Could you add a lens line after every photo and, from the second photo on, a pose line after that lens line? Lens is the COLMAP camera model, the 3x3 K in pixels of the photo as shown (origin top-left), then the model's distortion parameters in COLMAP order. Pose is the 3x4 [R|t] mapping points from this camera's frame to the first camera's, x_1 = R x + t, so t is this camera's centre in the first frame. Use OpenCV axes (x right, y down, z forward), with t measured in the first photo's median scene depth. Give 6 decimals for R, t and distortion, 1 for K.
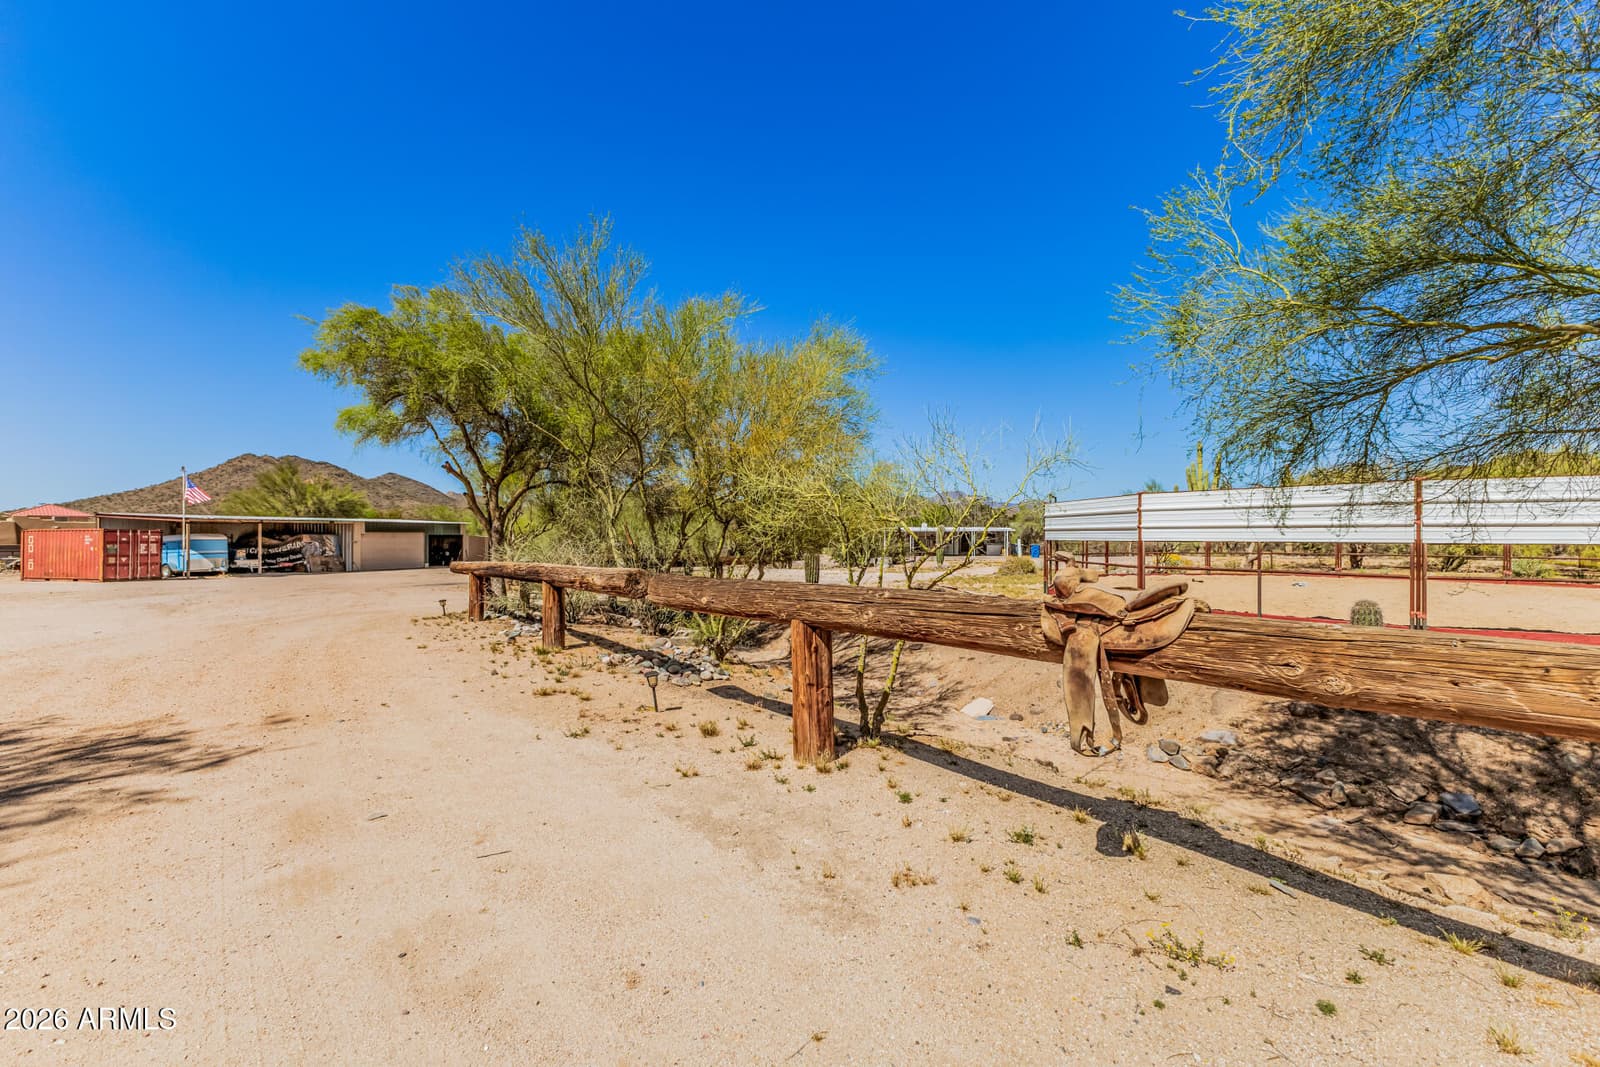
lens RADIAL K [[650.5, 0, 800.0], [0, 650.5, 533.5], [0, 0, 1]] dist [-0.000694, -0.000208]
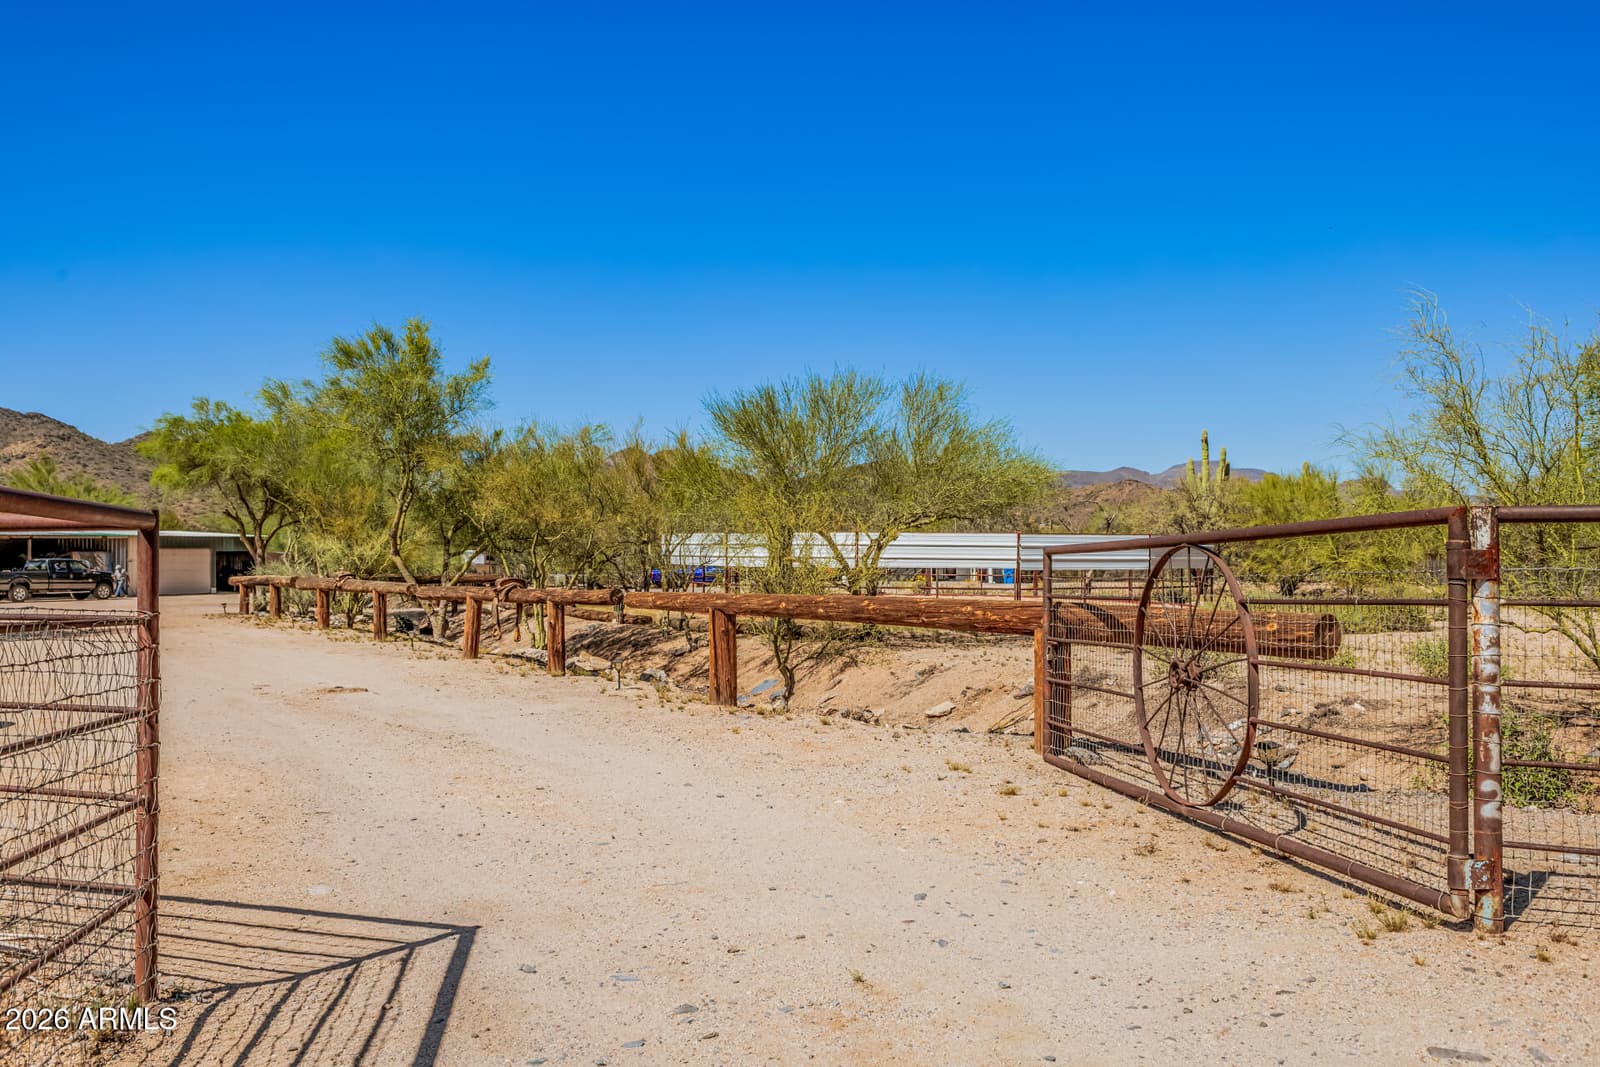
lens RADIAL K [[1294.7, 0, 803.6], [0, 1294.7, 569.7], [0, 0, 1]] dist [0.006125, 0.003824]
pose [[0.995565, 0.005601, -0.093908, 0.397231], [-0.003772, 0.999800, 0.019644, -0.013744], [0.093999, -0.019202, 0.995387, -0.691784]]
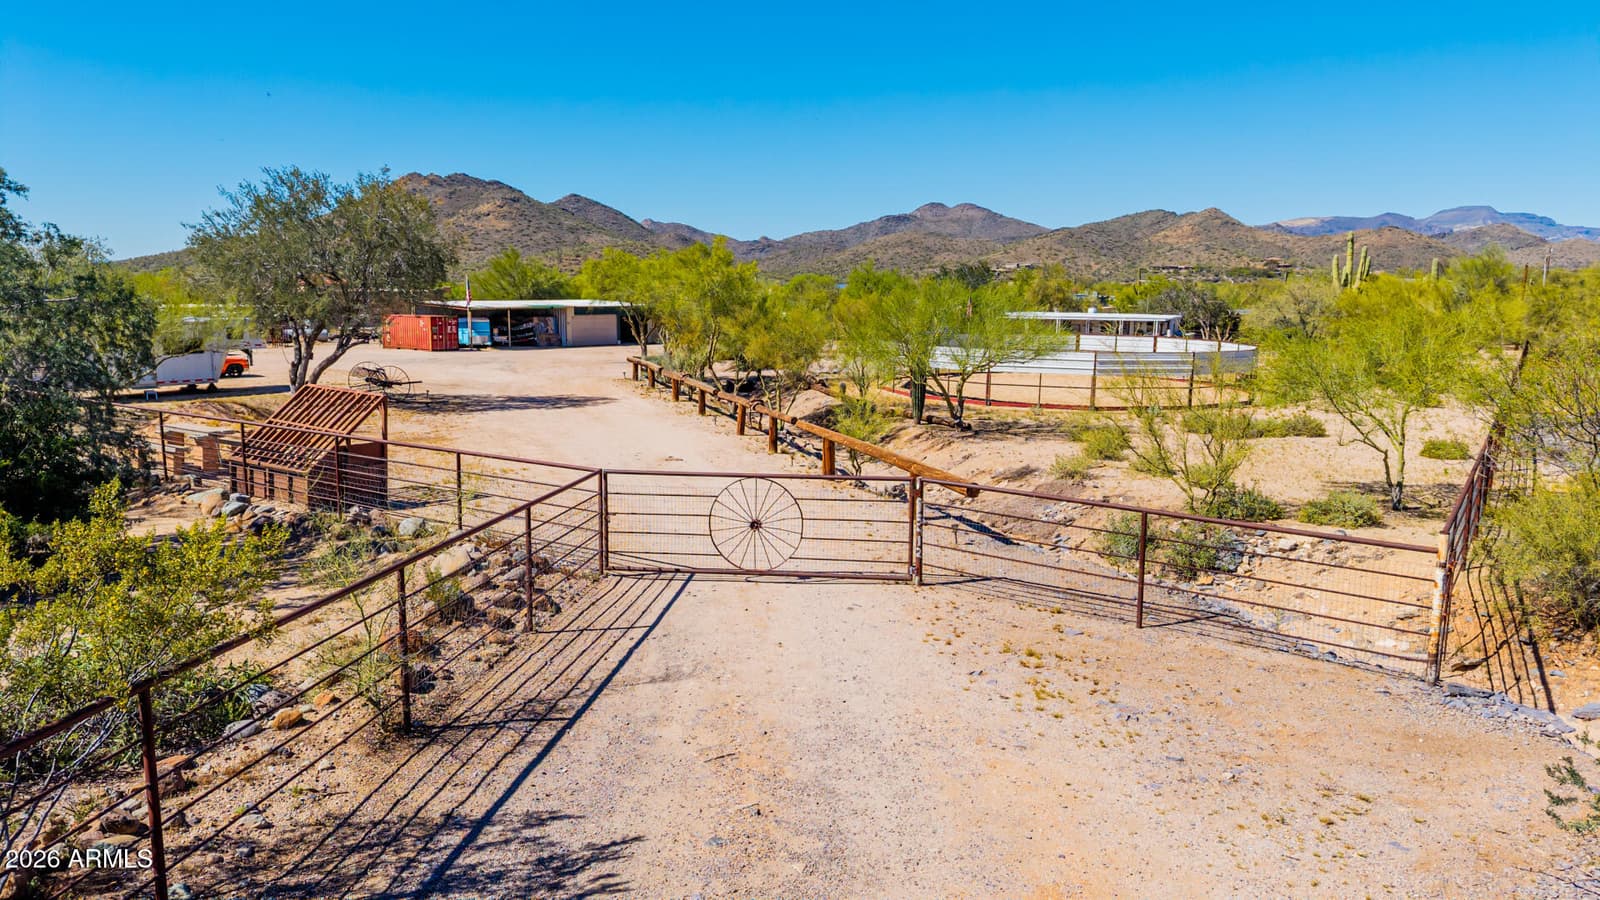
lens RADIAL K [[1065.5, 0, 800.0], [0, 1065.5, 450.0], [0, 0, 1]] dist [0.052181, -0.060019]
pose [[0.937347, 0.063843, -0.342498, 0.556131], [-0.008205, 0.986839, 0.161495, -0.099690], [0.348301, -0.148567, 0.925535, -0.960635]]
